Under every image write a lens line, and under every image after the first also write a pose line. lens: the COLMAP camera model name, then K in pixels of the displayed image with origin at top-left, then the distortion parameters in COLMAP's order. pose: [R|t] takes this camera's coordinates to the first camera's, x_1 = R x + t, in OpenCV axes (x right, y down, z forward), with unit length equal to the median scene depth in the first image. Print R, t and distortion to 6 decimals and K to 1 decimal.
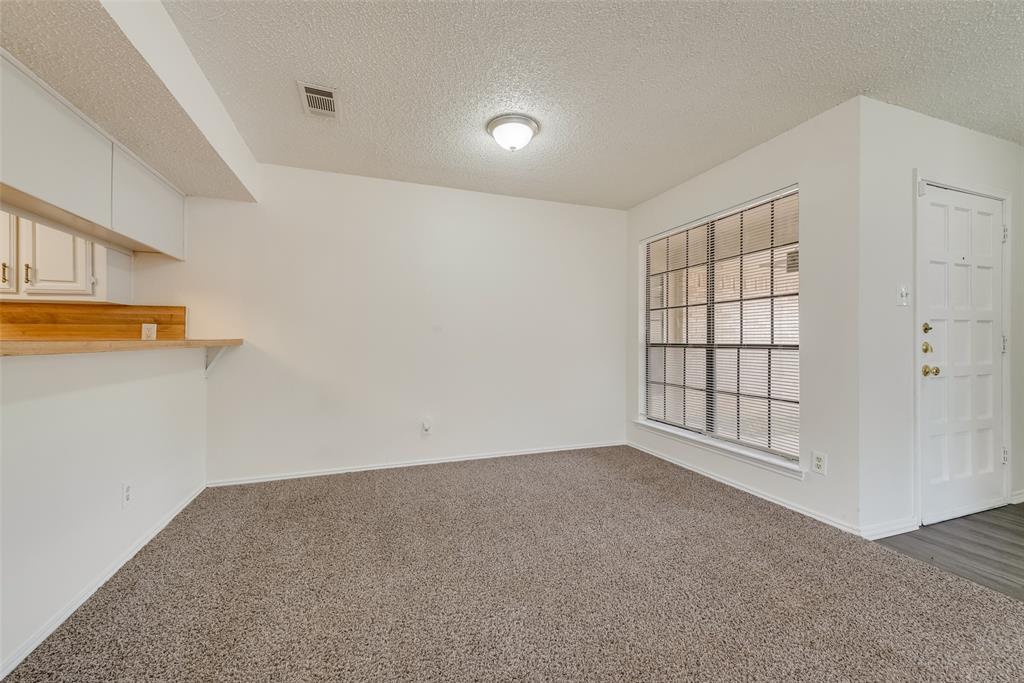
lens RADIAL K [[402.8, 0, 508.2], [0, 402.8, 343.4], [0, 0, 1]] dist [-0.000065, -0.000189]
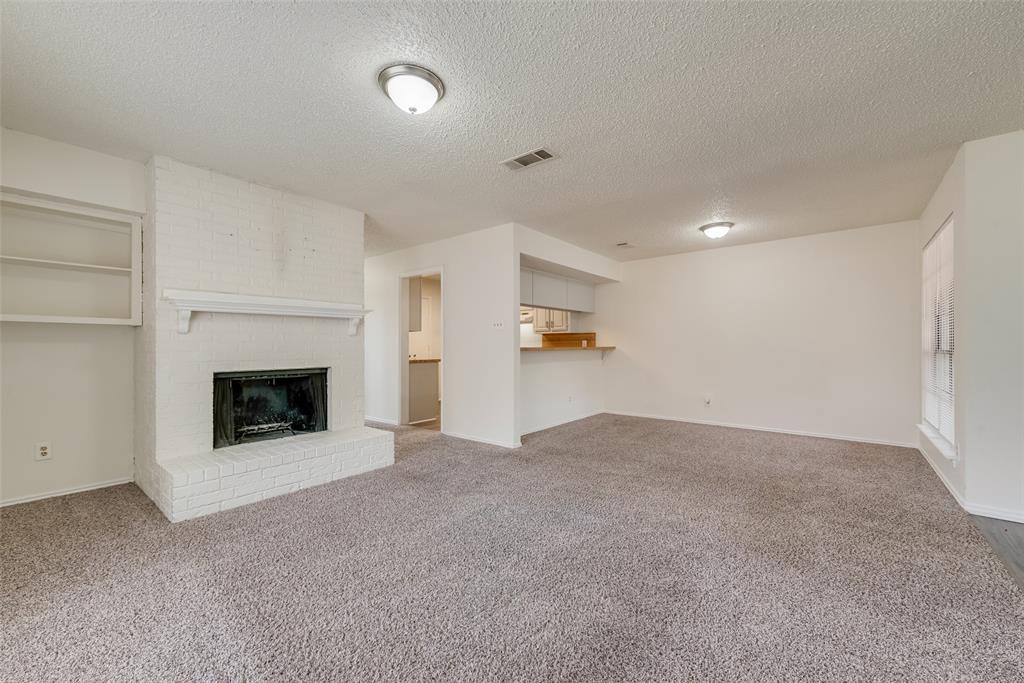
lens RADIAL K [[402.8, 0, 508.2], [0, 402.8, 343.4], [0, 0, 1]] dist [-0.000065, -0.000189]
pose [[0.512034, -0.012084, -0.858880, 1.014113], [-0.001295, 0.999889, -0.014840, 0.005583], [0.858964, 0.008710, 0.511961, -0.675874]]
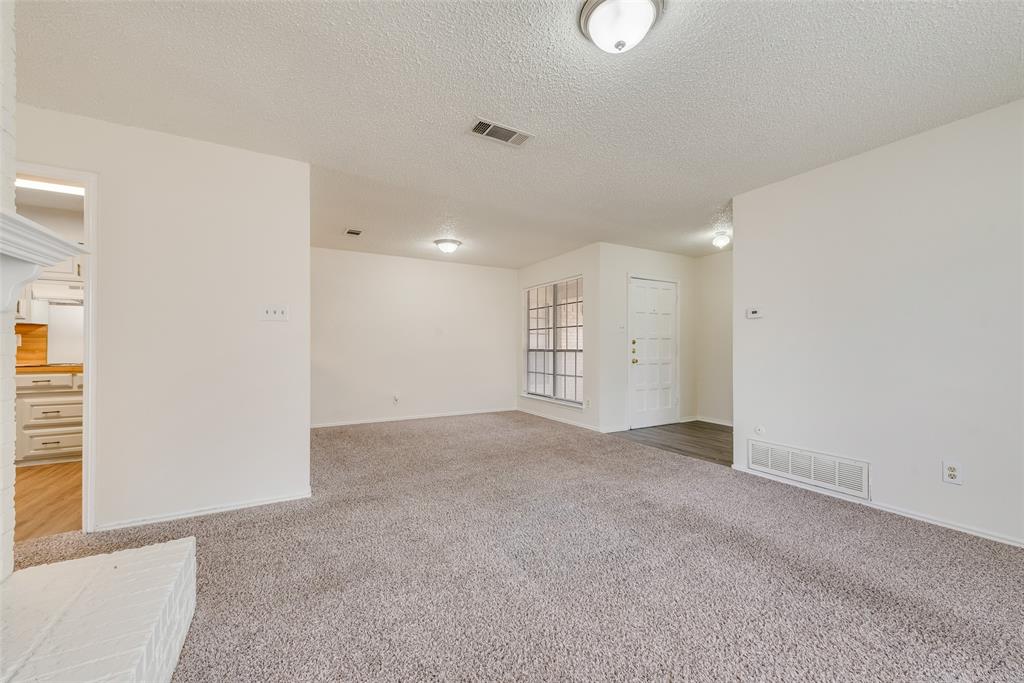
lens RADIAL K [[397.8, 0, 513.3], [0, 397.8, 348.2], [0, 0, 1]] dist [0.001528, 0.000171]
pose [[0.984237, -0.001858, 0.176846, -0.018181], [0.002819, 0.999983, -0.005187, 0.005030], [-0.176833, 0.005603, 0.984225, -1.000107]]
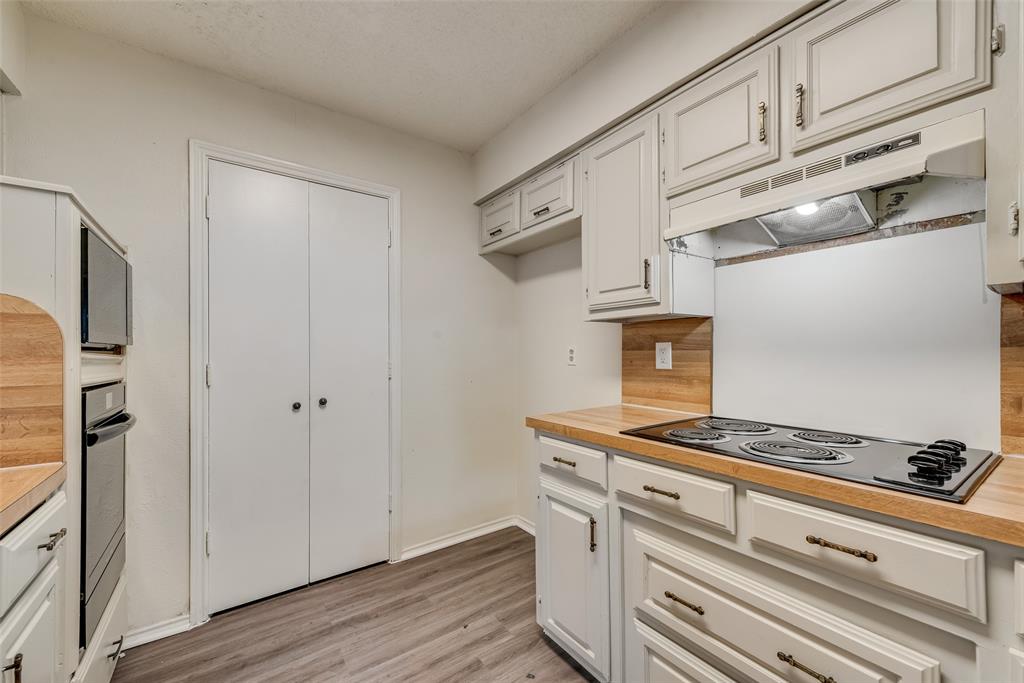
lens RADIAL K [[405.3, 0, 511.6], [0, 405.3, 351.8], [0, 0, 1]] dist [-0.000444, -0.000294]
pose [[0.272924, -0.007901, -0.962003, -1.040771], [0.001465, 0.999969, -0.007797, -0.041568], [0.962034, 0.000719, 0.272927, 0.422759]]
